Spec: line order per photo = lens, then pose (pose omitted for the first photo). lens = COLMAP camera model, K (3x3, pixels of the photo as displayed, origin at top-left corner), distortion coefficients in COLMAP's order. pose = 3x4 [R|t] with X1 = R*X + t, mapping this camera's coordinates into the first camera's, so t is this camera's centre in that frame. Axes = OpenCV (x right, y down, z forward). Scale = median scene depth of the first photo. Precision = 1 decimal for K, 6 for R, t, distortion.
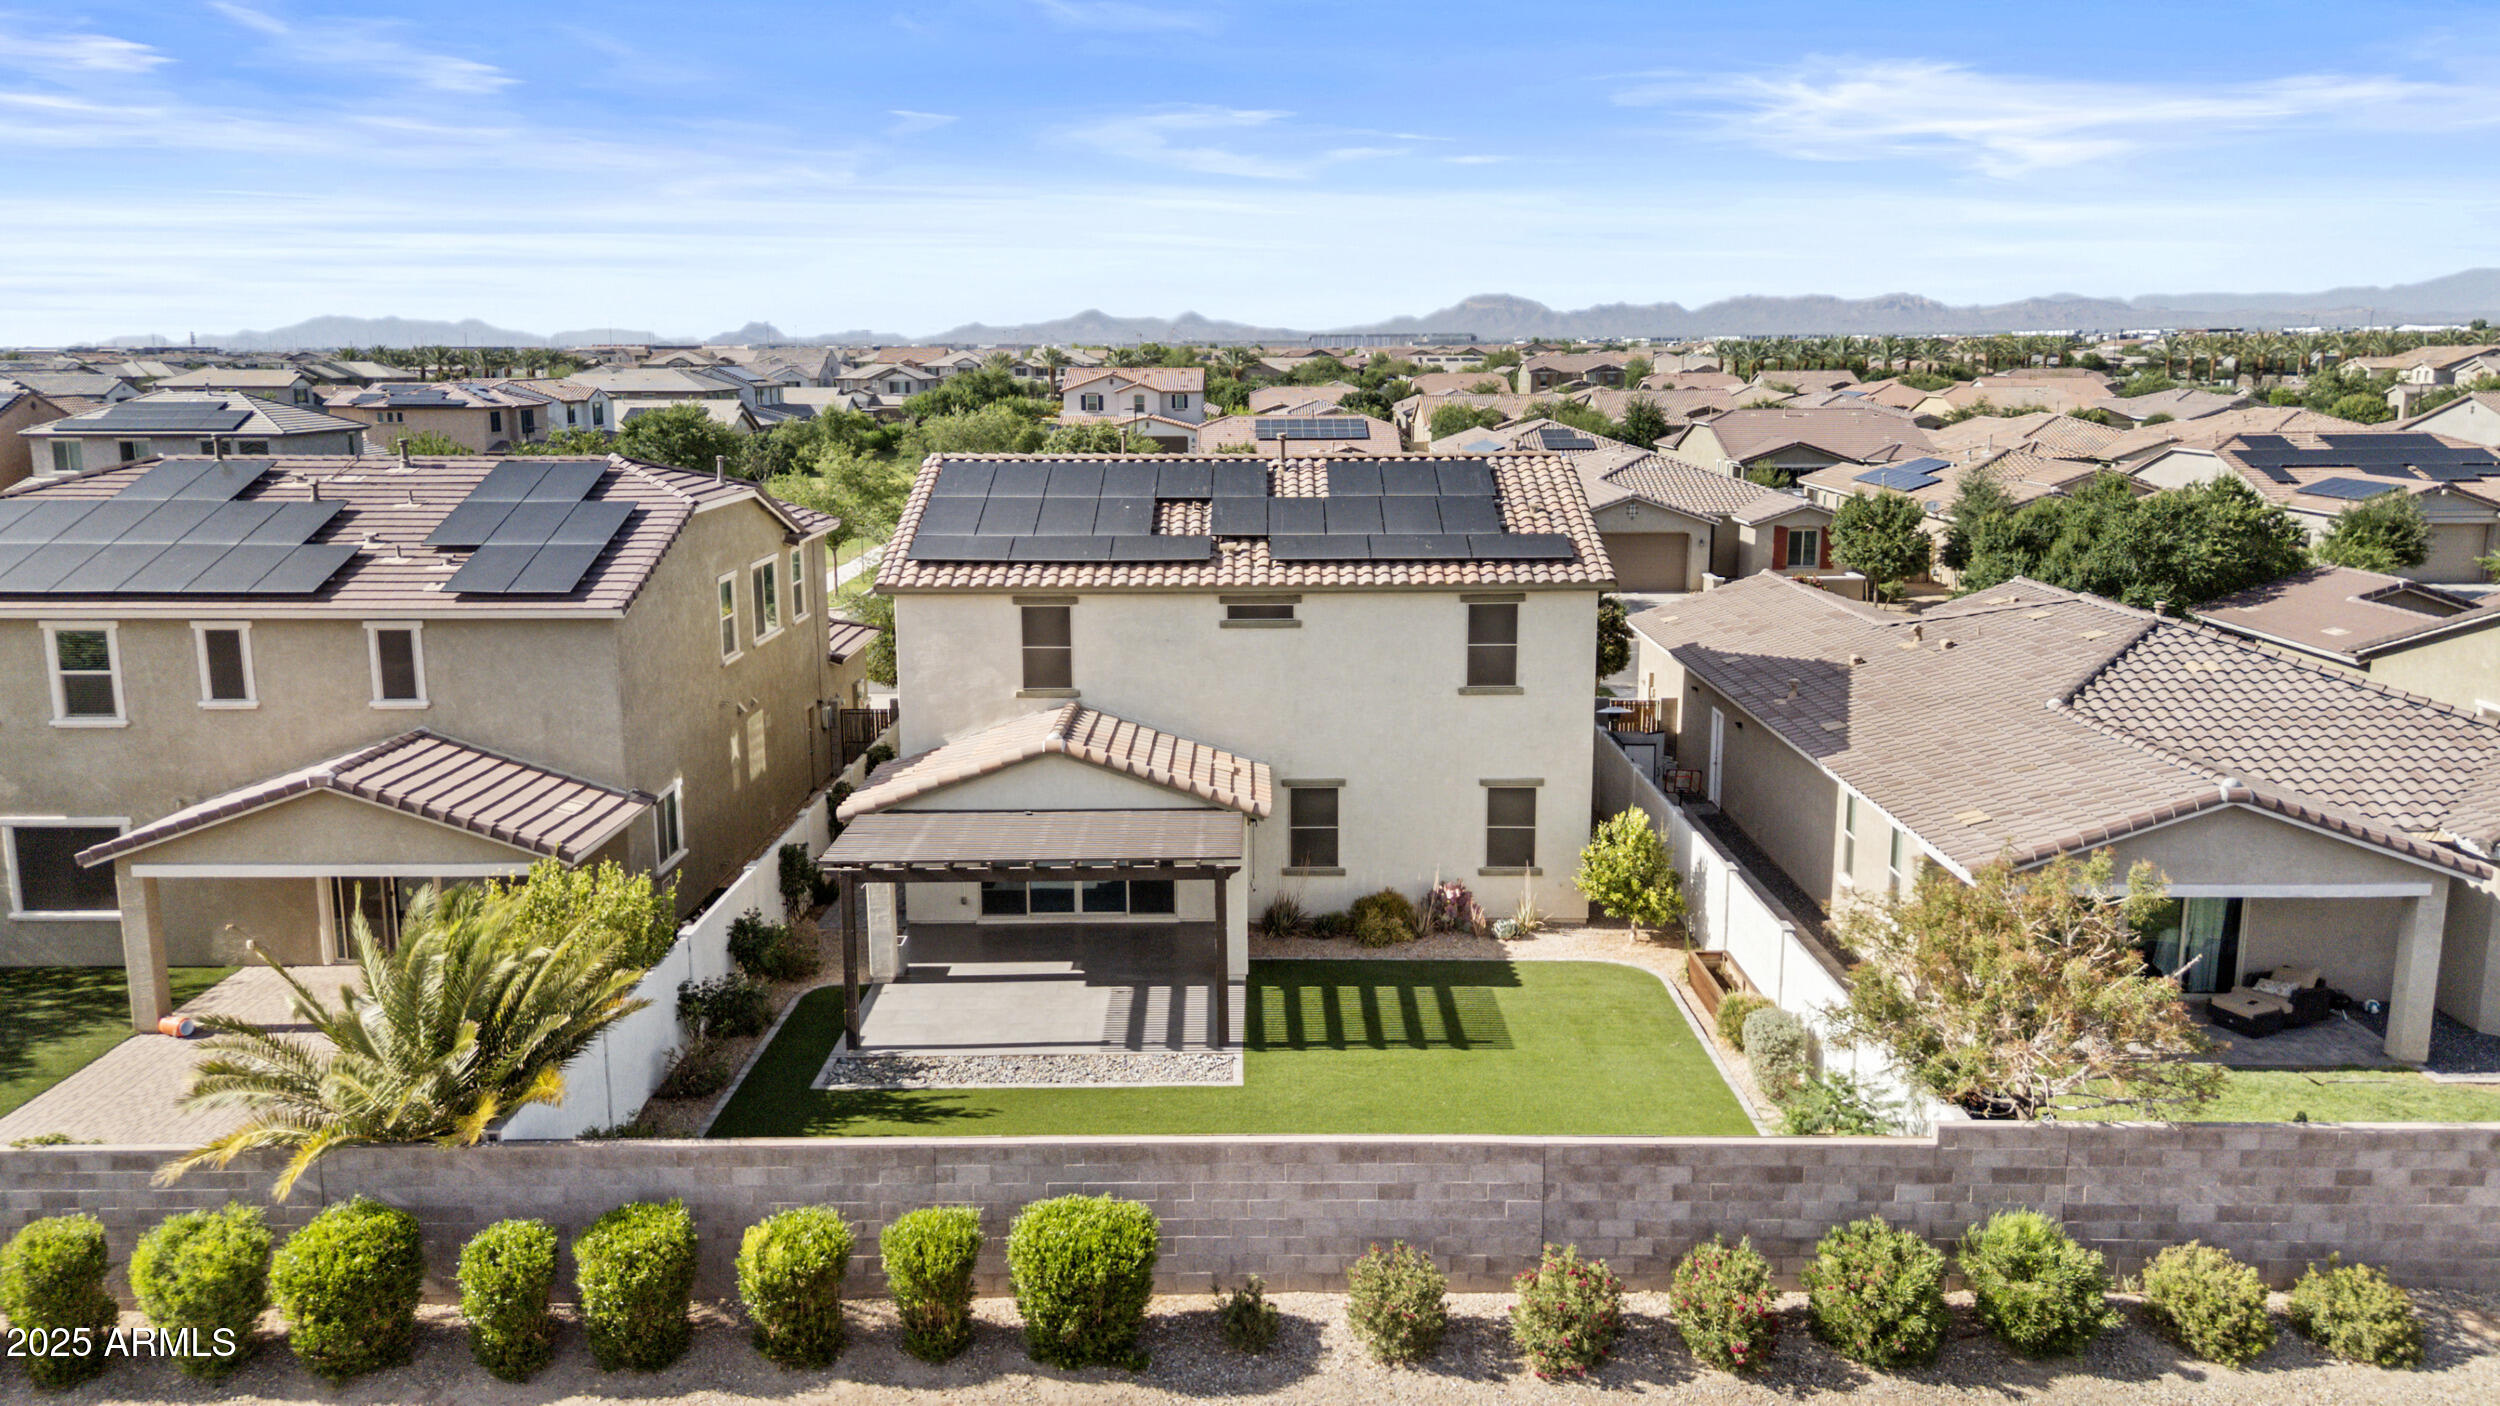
lens RADIAL K [[1849.1, 0, 1250.0], [0, 1849.1, 703.0], [0, 0, 1]] dist [0.033495, -0.005809]
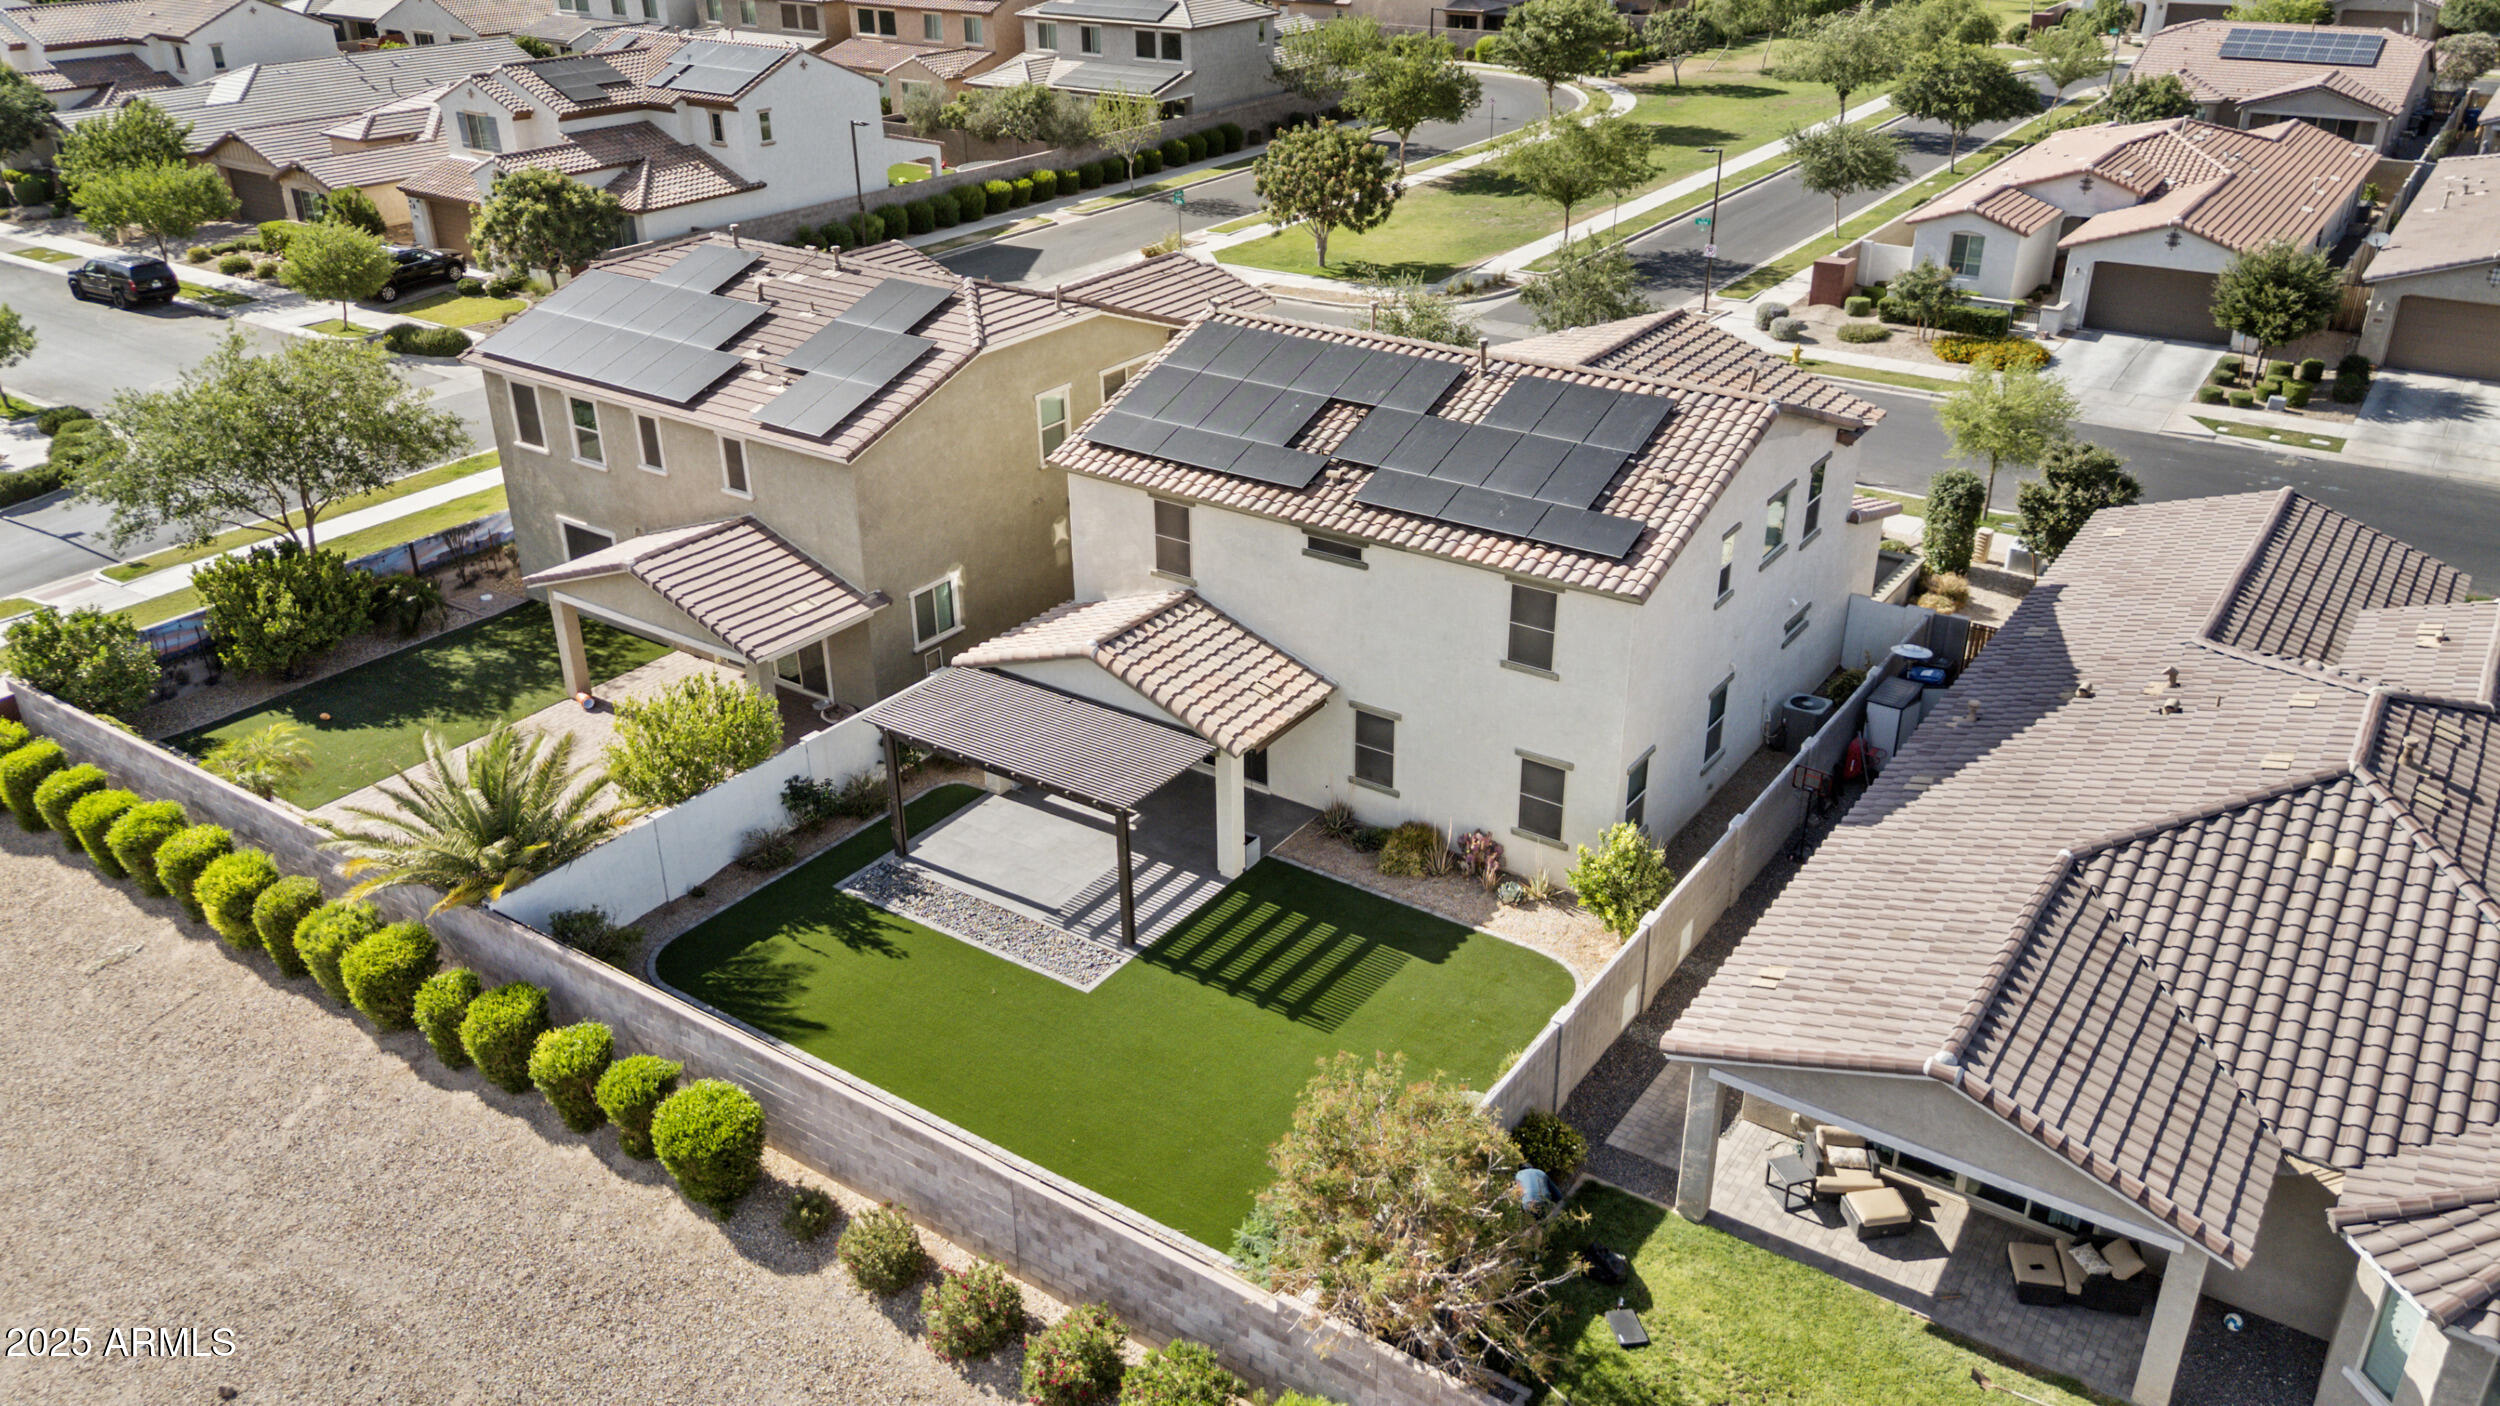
lens RADIAL K [[1849.1, 0, 1250.0], [0, 1849.1, 703.0], [0, 0, 1]] dist [0.033495, -0.005809]
pose [[0.824676, 0.247033, -0.508807, 0.519862], [-0.100819, 0.949375, 0.297527, -0.272193], [0.556548, -0.194066, 0.807832, 0.105698]]
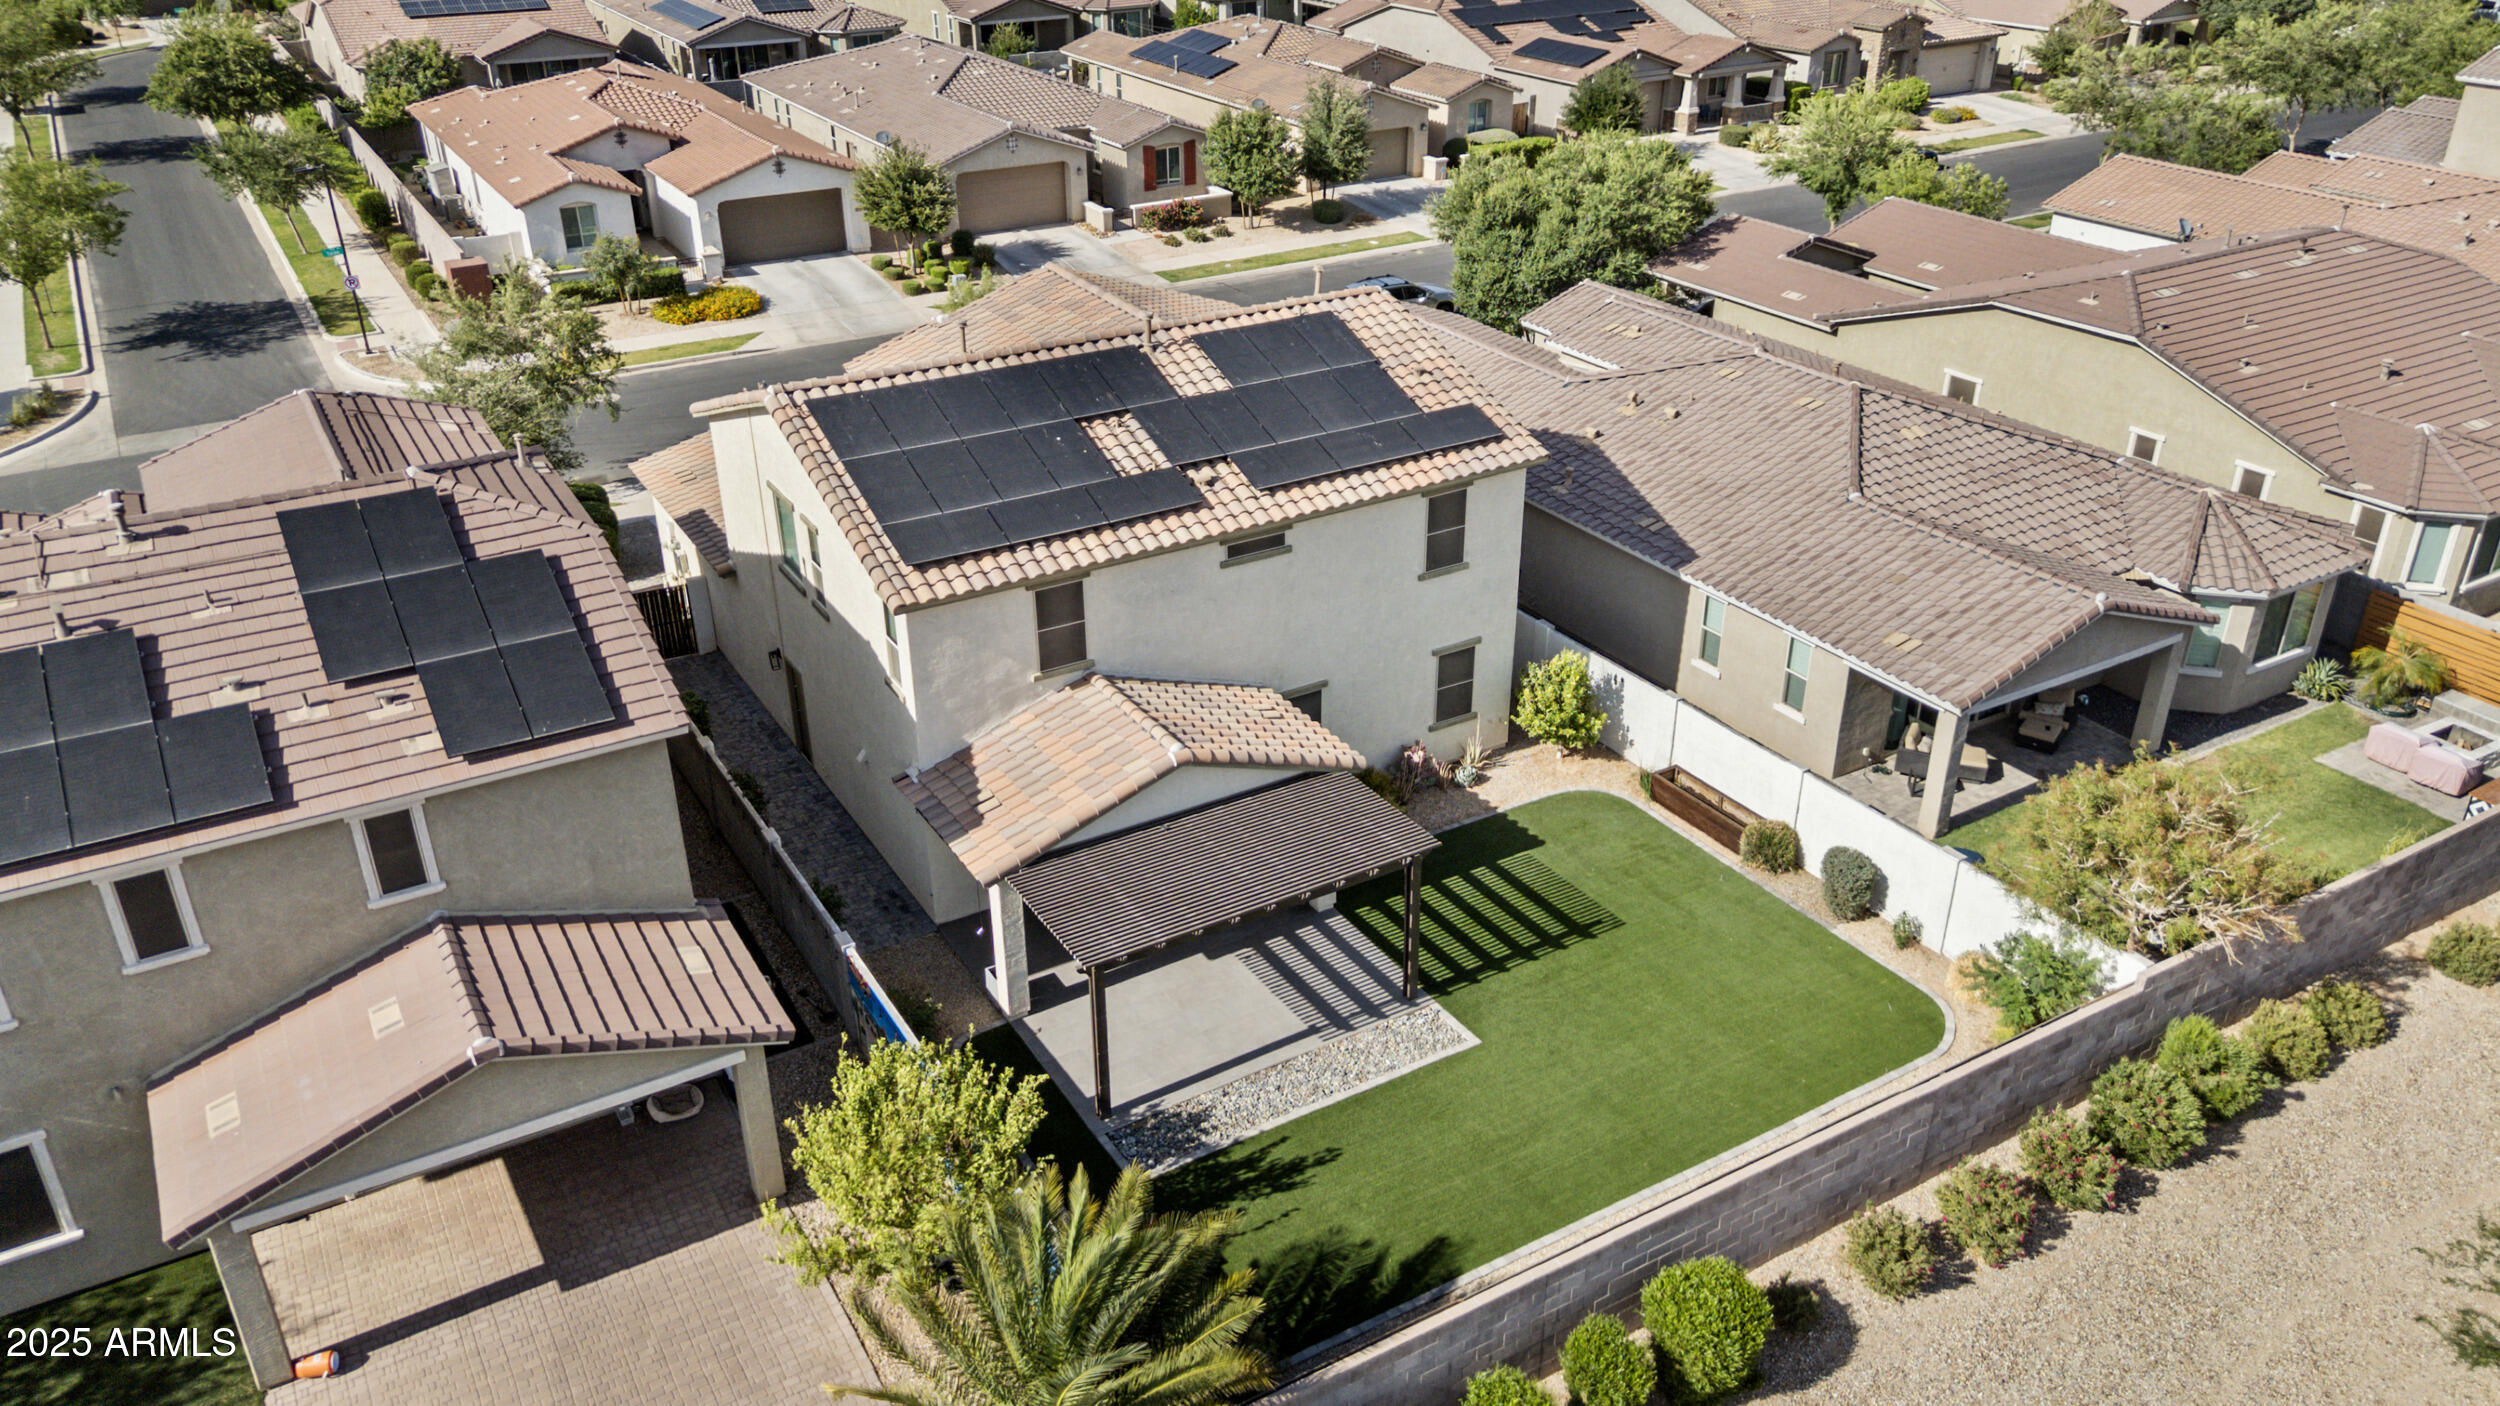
lens RADIAL K [[1849.1, 0, 1250.0], [0, 1849.1, 703.0], [0, 0, 1]] dist [0.033495, -0.005809]
pose [[0.857058, -0.240612, 0.455584, -0.465795], [0.100086, 0.945161, 0.310893, -0.276161], [-0.505405, -0.220856, 0.834140, 0.156936]]
